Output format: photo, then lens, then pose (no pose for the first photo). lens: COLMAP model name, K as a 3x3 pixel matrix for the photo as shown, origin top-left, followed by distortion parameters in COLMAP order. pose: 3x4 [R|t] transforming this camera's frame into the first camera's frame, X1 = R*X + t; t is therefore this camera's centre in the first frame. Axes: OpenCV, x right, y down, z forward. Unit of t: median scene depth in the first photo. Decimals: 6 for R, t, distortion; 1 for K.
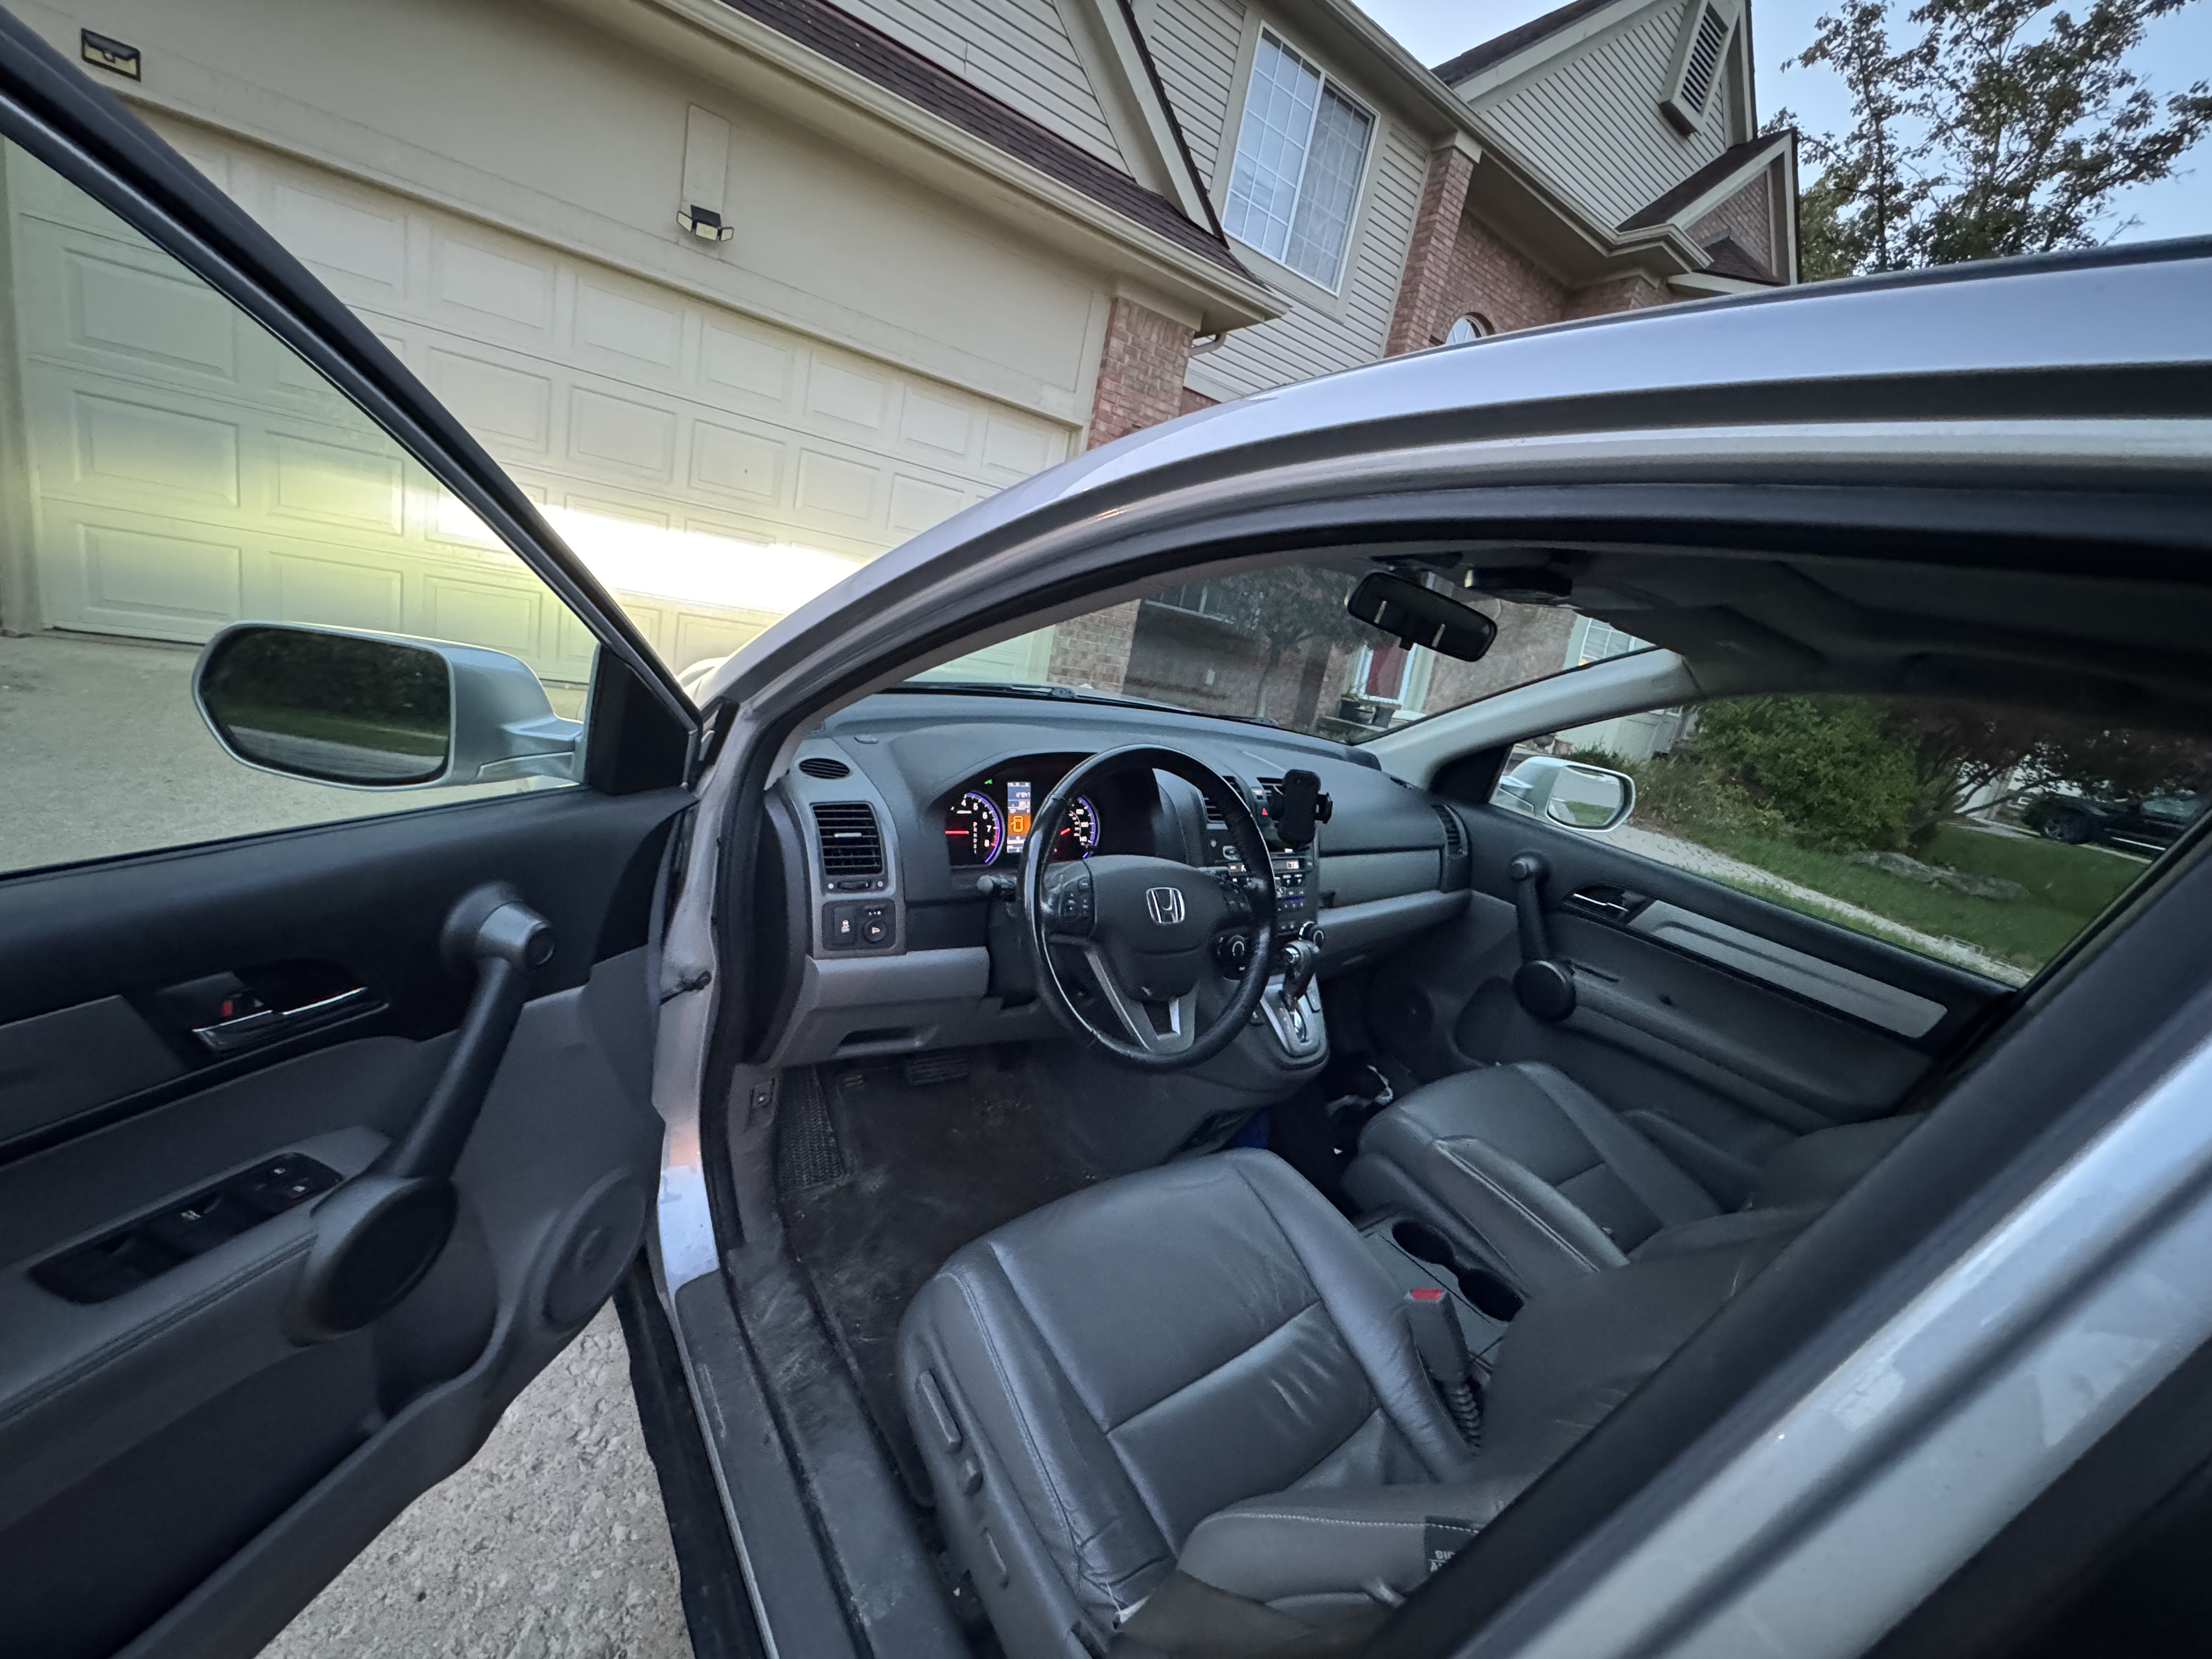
lens RADIAL K [[901.7, 0, 1108.4], [0, 901.7, 839.5], [0, 0, 1]] dist [-0.003189, 0.000237]
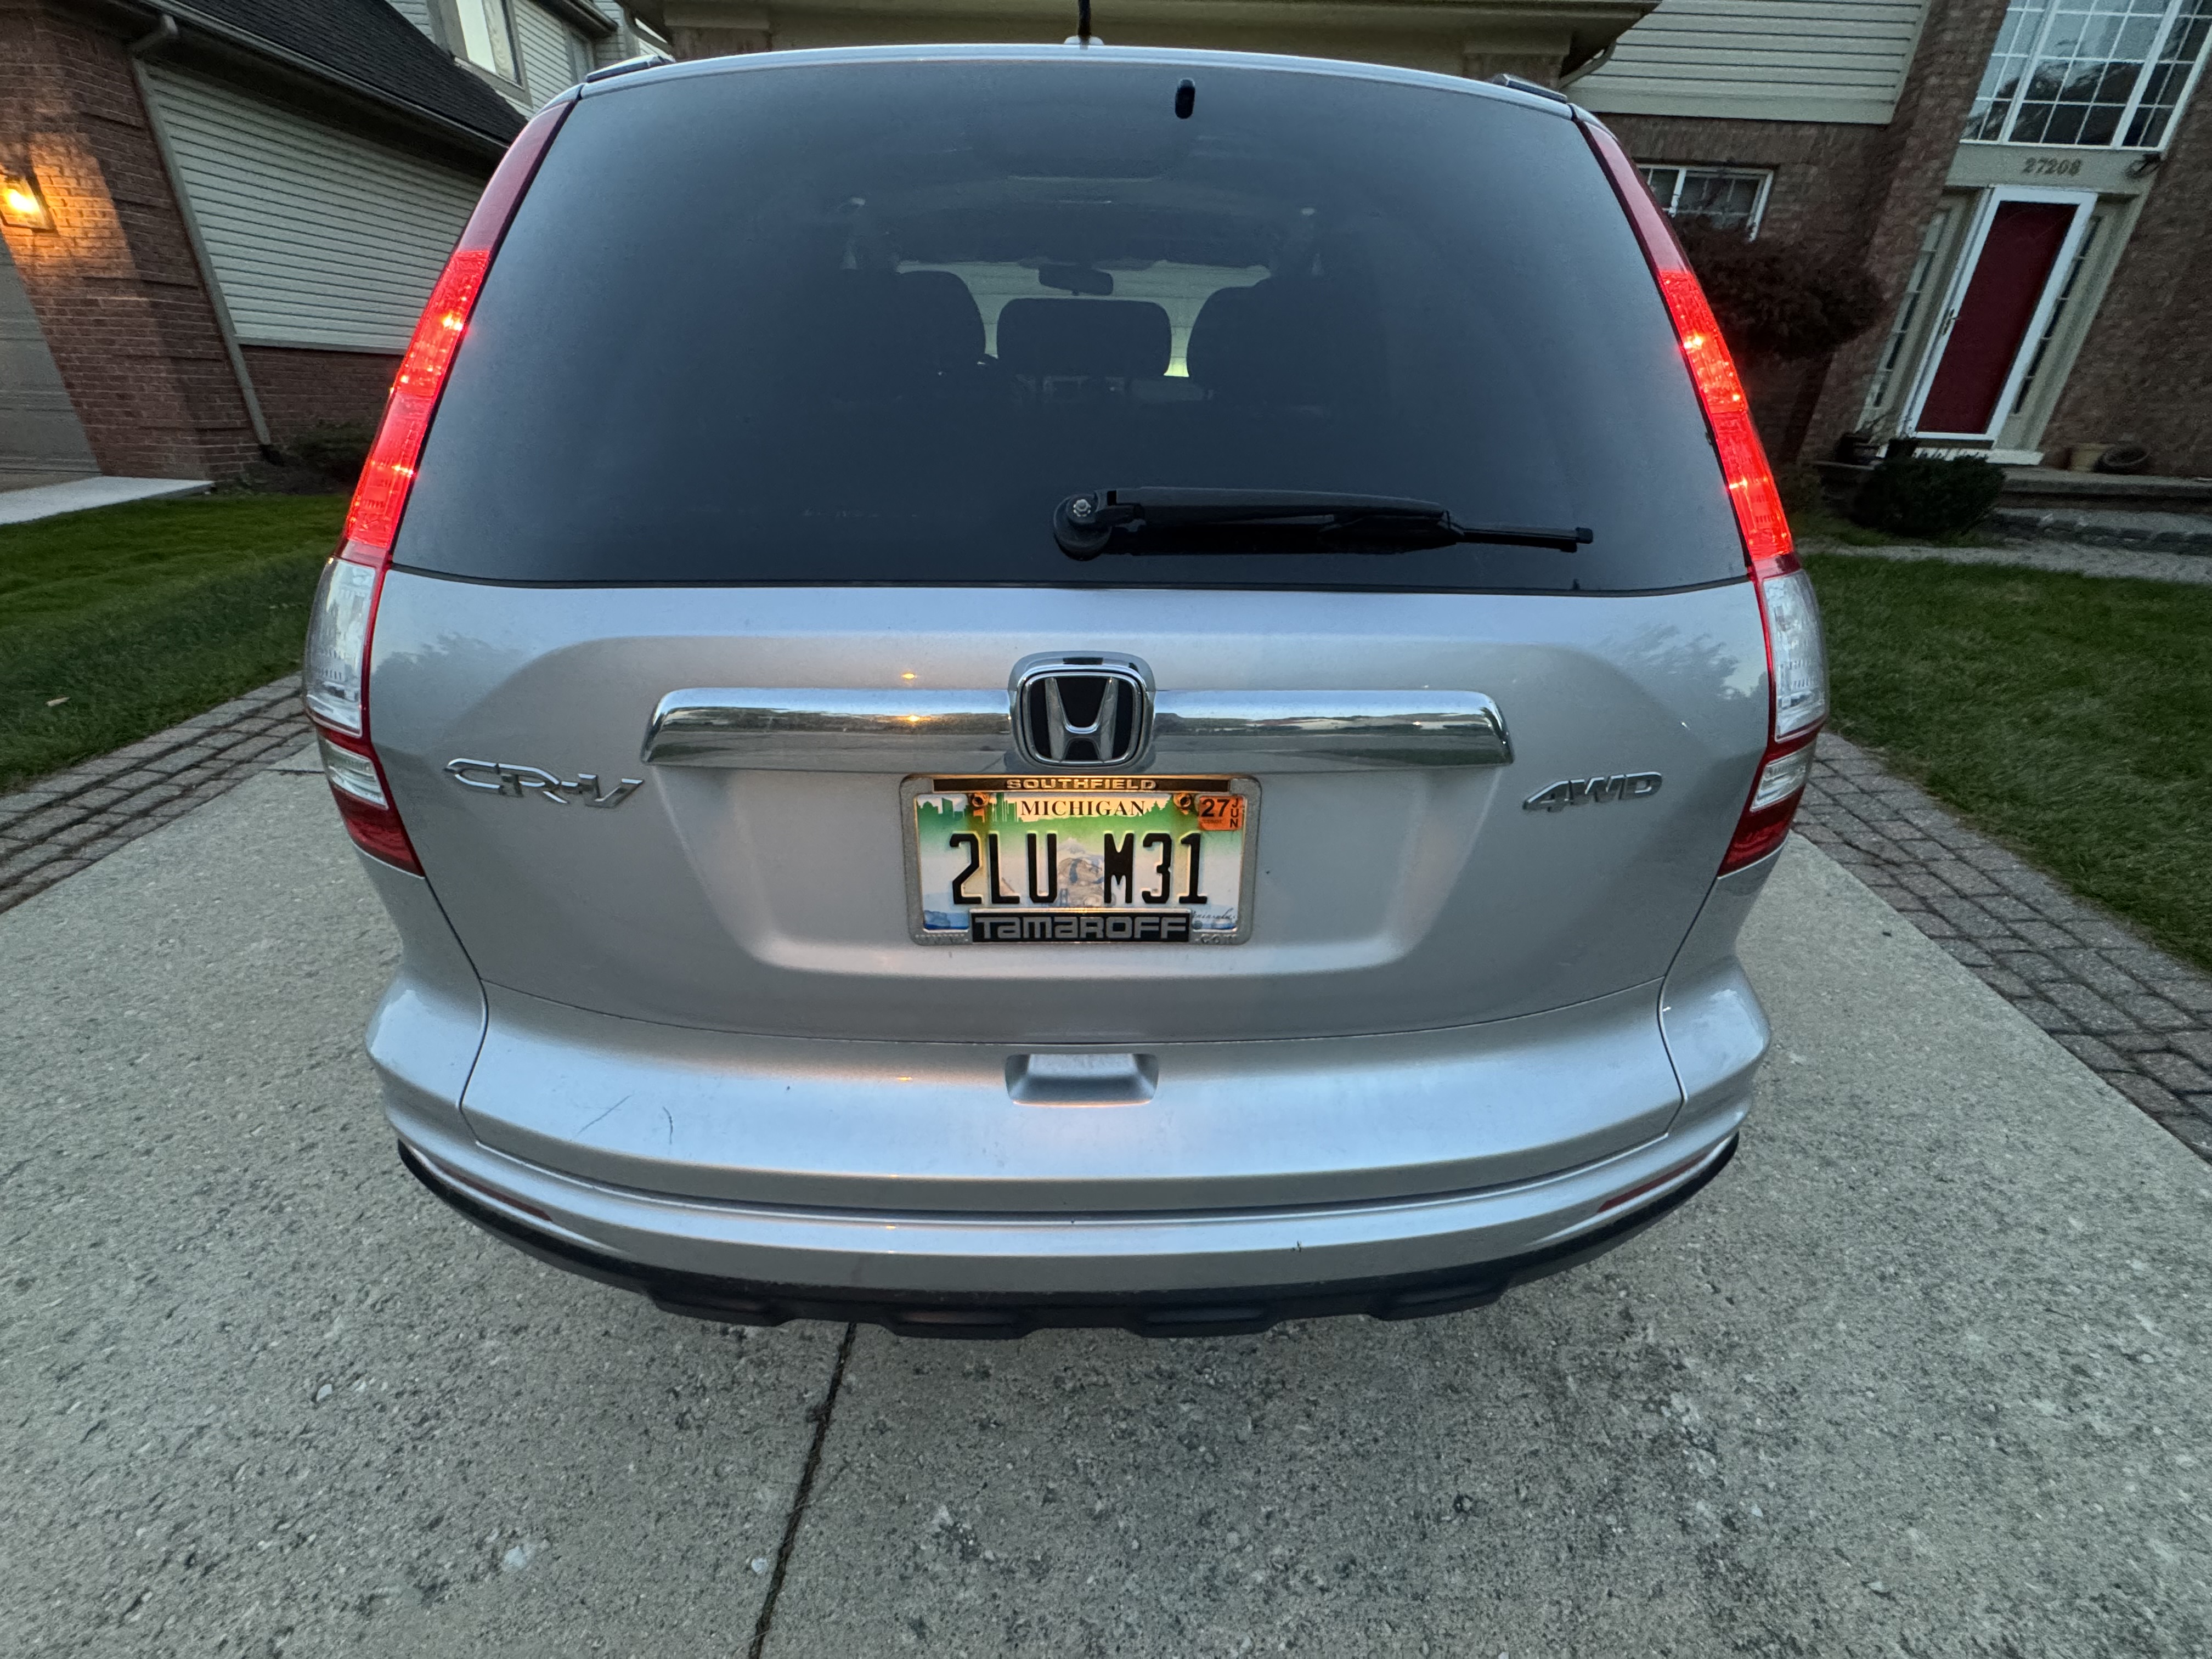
lens RADIAL K [[901.7, 0, 1101.7], [0, 901.7, 826.3], [0, 0, 1]] dist [-0.003189, 0.000237]
pose [[0.794636, 0.108731, -0.597269, 0.387624], [-0.024805, 0.988824, 0.147010, 0.152113], [0.606579, -0.102005, 0.788453, -0.194442]]
